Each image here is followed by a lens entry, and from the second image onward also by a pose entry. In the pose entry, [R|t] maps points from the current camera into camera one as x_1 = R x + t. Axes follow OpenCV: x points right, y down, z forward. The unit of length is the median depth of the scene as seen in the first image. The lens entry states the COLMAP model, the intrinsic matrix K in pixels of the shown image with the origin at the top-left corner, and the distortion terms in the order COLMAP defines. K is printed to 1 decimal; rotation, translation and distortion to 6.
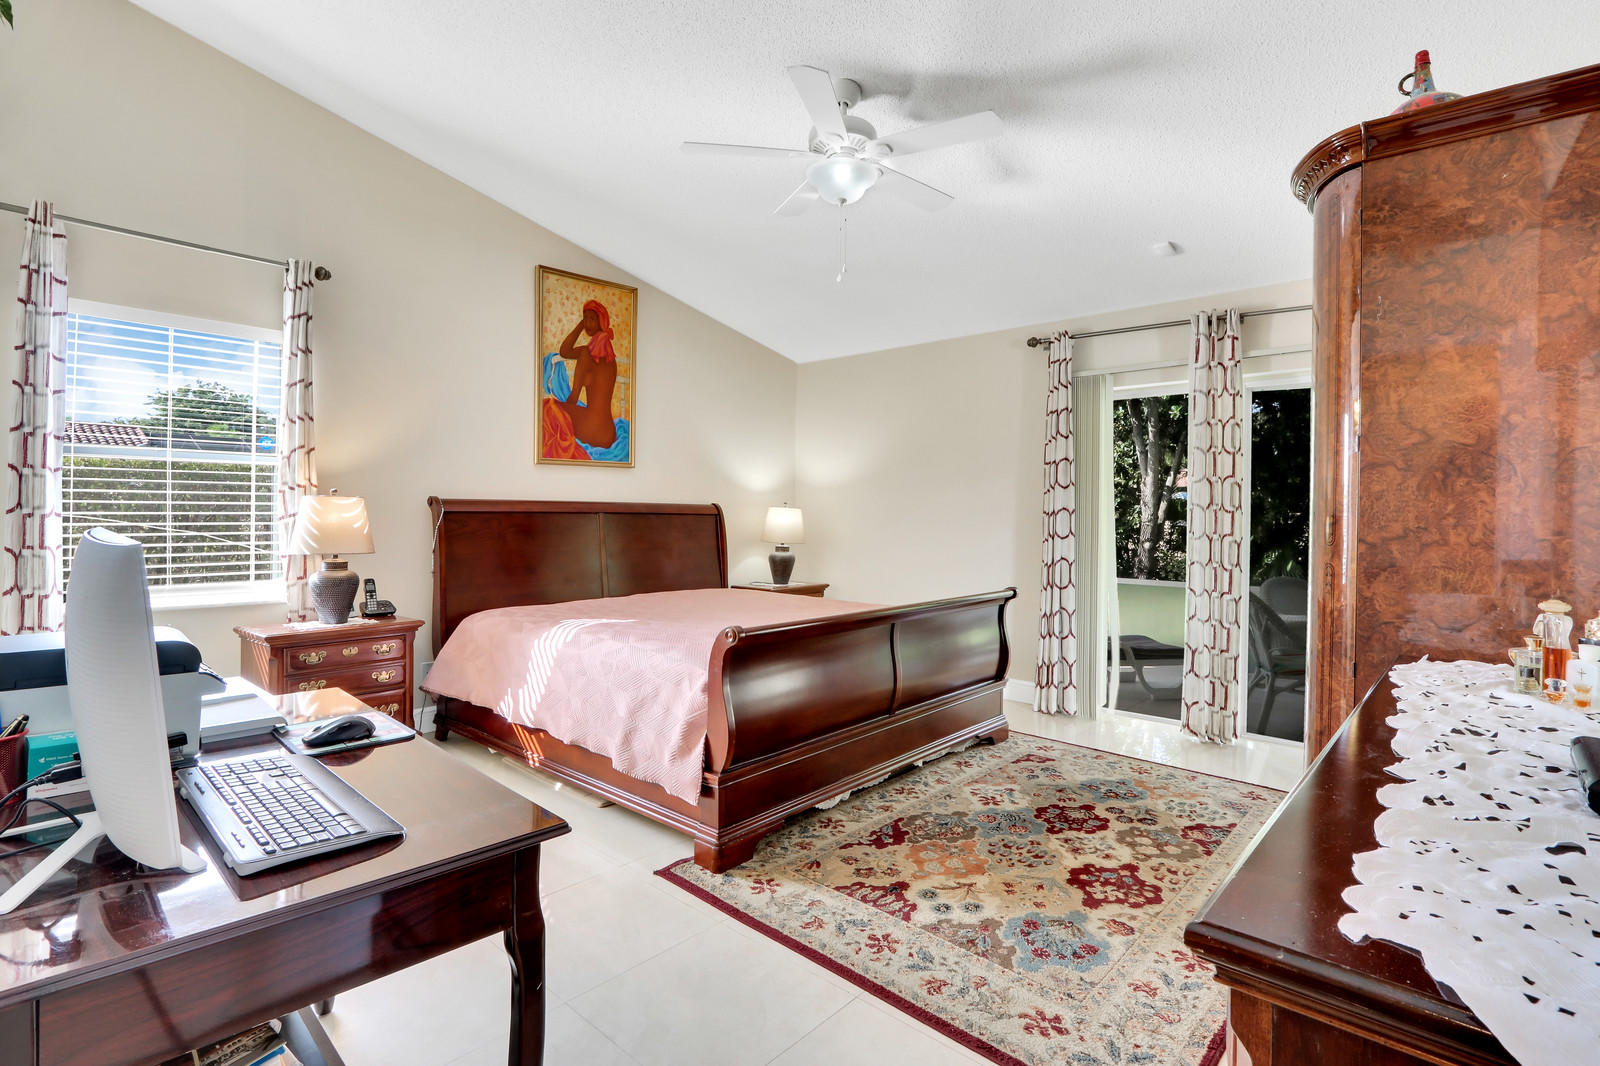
lens RADIAL K [[780.2, 0, 808.2], [0, 780.2, 512.7], [0, 0, 1]] dist [-0.003218, -0.000389]
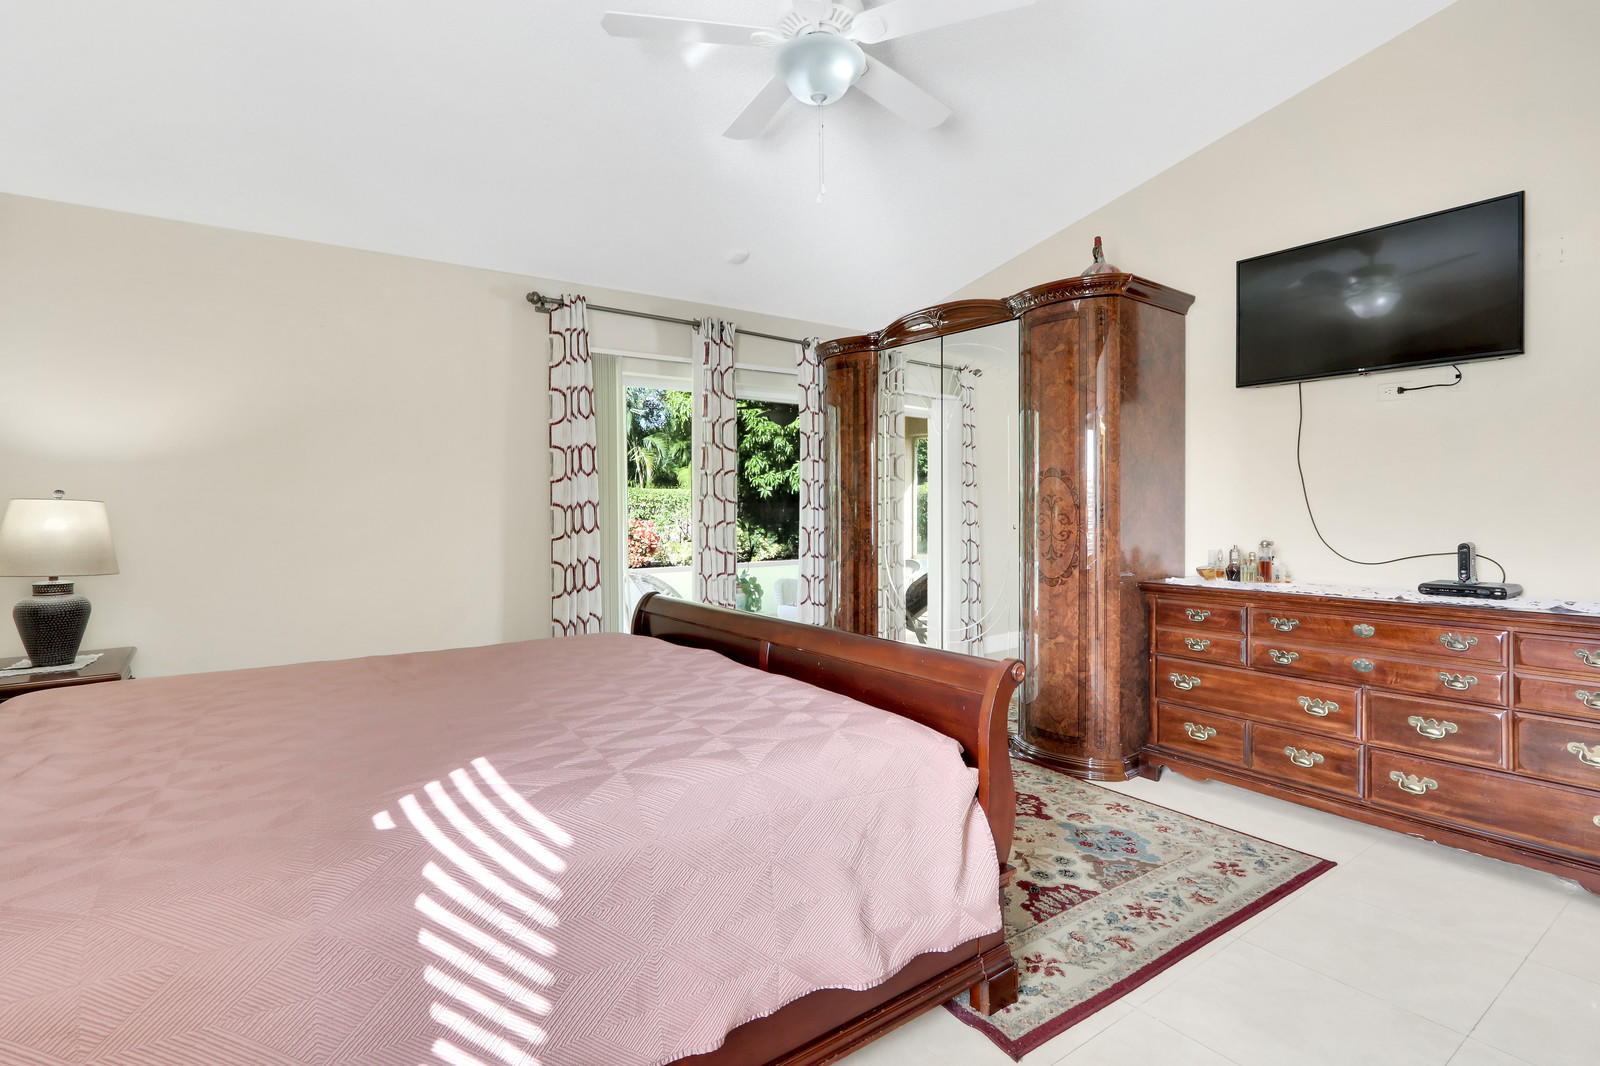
lens RADIAL K [[780.2, 0, 808.2], [0, 780.2, 512.7], [0, 0, 1]] dist [-0.003218, -0.000389]
pose [[0.204949, -0.014570, 0.978664, -0.930408], [0.008818, 0.999876, 0.013039, -0.001771], [-0.978733, 0.005957, 0.205052, 1.122052]]
